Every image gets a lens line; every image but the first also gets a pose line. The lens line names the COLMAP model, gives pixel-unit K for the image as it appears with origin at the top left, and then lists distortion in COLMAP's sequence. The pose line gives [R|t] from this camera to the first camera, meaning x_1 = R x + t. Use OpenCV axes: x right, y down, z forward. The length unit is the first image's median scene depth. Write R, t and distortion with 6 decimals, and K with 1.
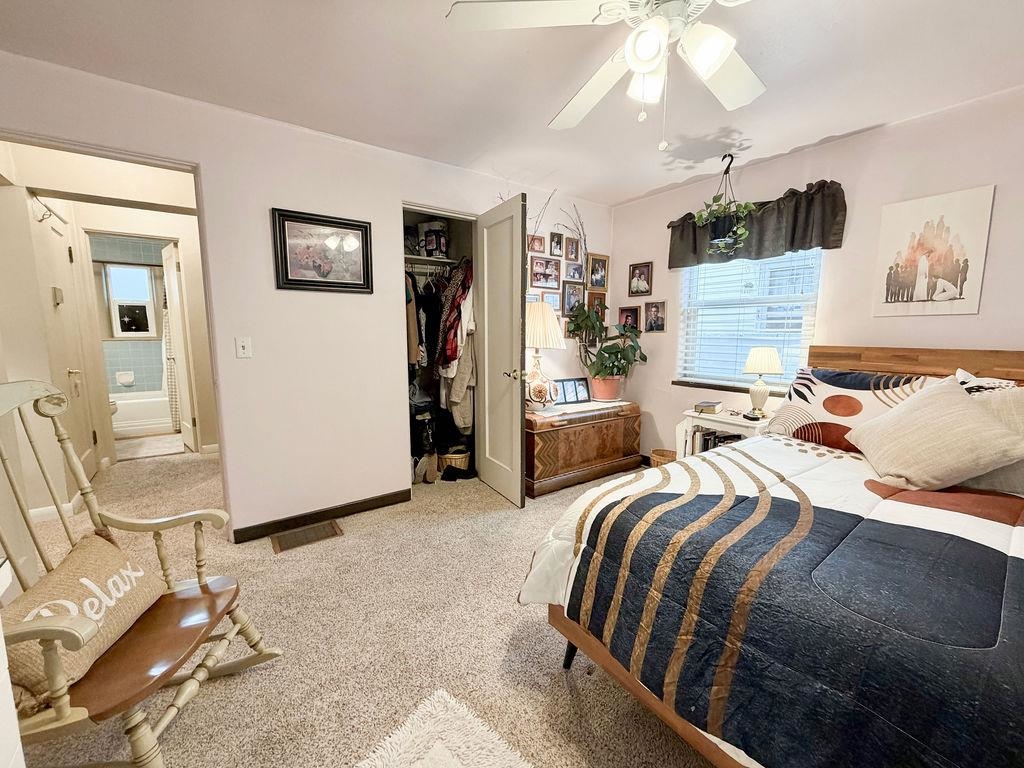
lens RADIAL K [[418.5, 0, 512.0], [0, 418.5, 384.0], [0, 0, 1]] dist [-0.000493, -0.000012]
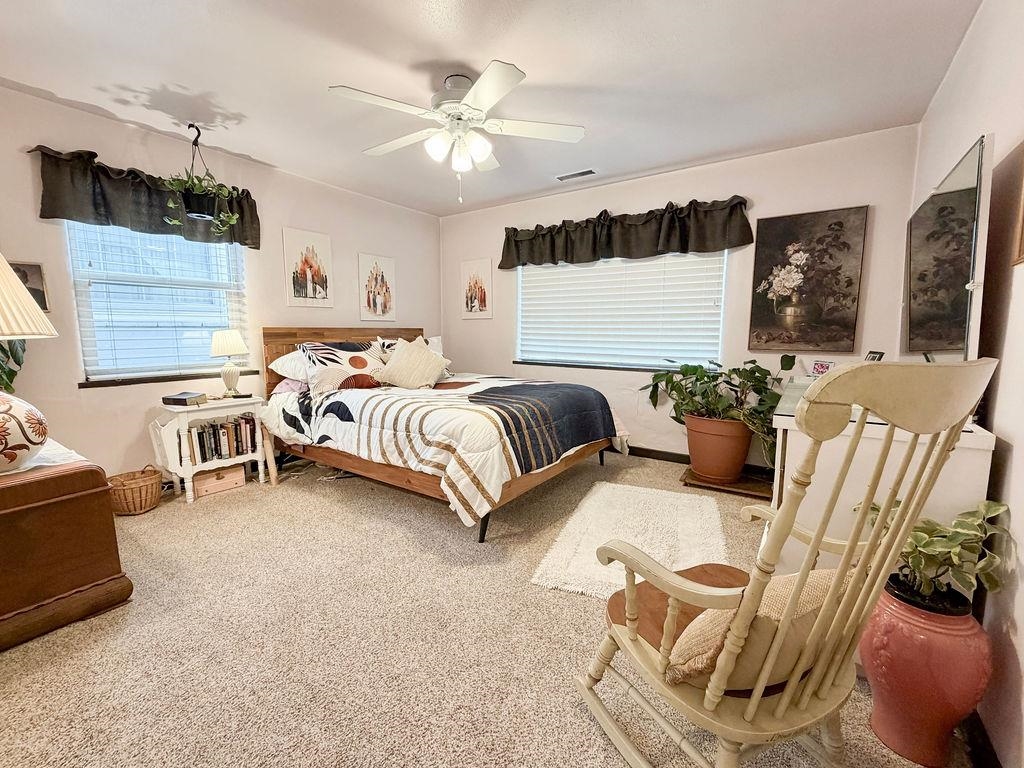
lens RADIAL K [[438.1, 0, 512.0], [0, 438.1, 384.0], [0, 0, 1]] dist [-0.000232, 0.000150]
pose [[-0.336520, -0.121963, 0.933745, -0.836998], [0.117459, 0.978397, 0.170127, -0.072665], [-0.934322, 0.166928, -0.314925, 0.861701]]
